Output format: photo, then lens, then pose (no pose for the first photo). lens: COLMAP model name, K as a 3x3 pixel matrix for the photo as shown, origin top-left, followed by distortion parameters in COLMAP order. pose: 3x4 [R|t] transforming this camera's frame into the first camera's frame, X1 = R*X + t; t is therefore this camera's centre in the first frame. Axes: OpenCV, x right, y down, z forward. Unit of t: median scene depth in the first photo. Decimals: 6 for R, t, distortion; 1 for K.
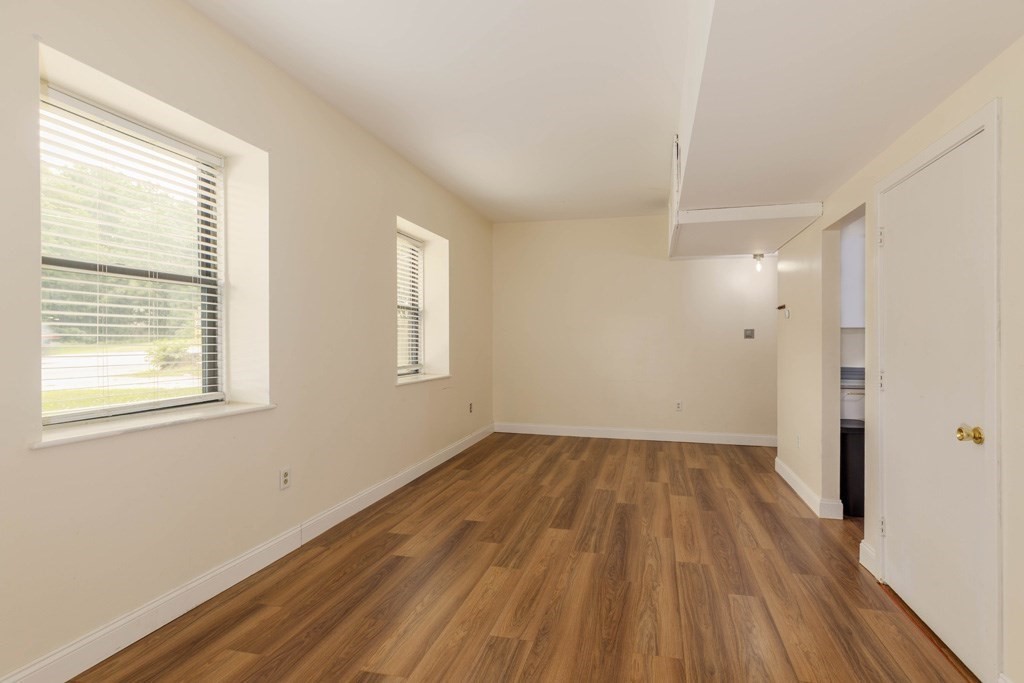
lens RADIAL K [[473.9, 0, 508.7], [0, 473.9, 340.6], [0, 0, 1]] dist [0.002118, 0.000694]
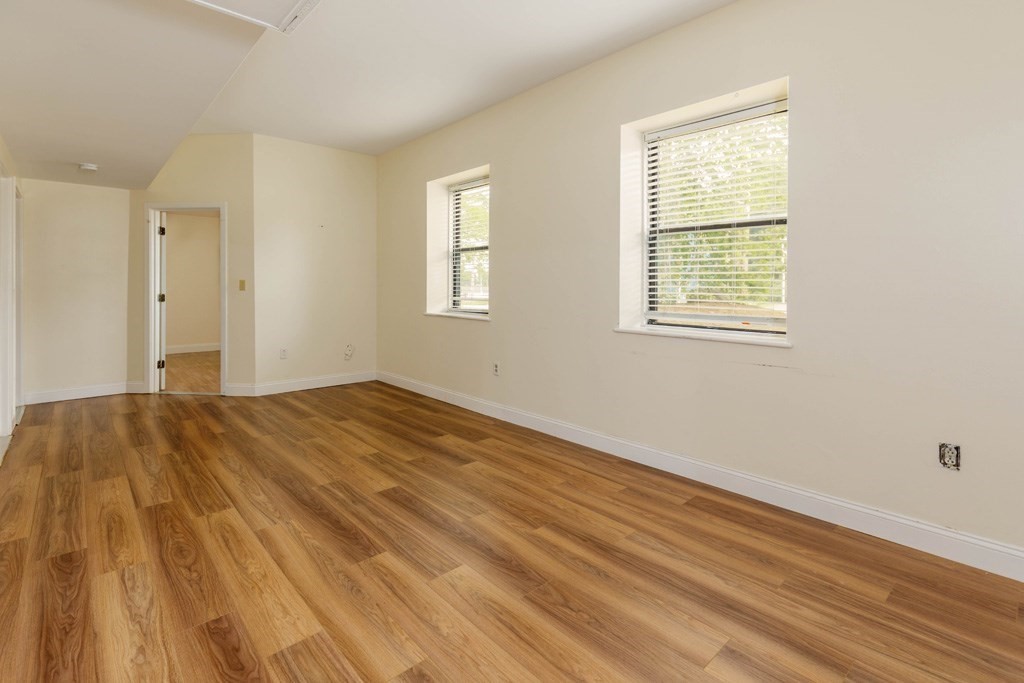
lens RADIAL K [[473.9, 0, 504.5], [0, 473.9, 344.2], [0, 0, 1]] dist [0.002118, 0.000694]
pose [[-0.510826, 0.103987, -0.853372, 0.704052], [-0.003437, 0.992402, 0.122986, 0.026079], [0.859677, 0.065757, -0.506588, 1.591260]]
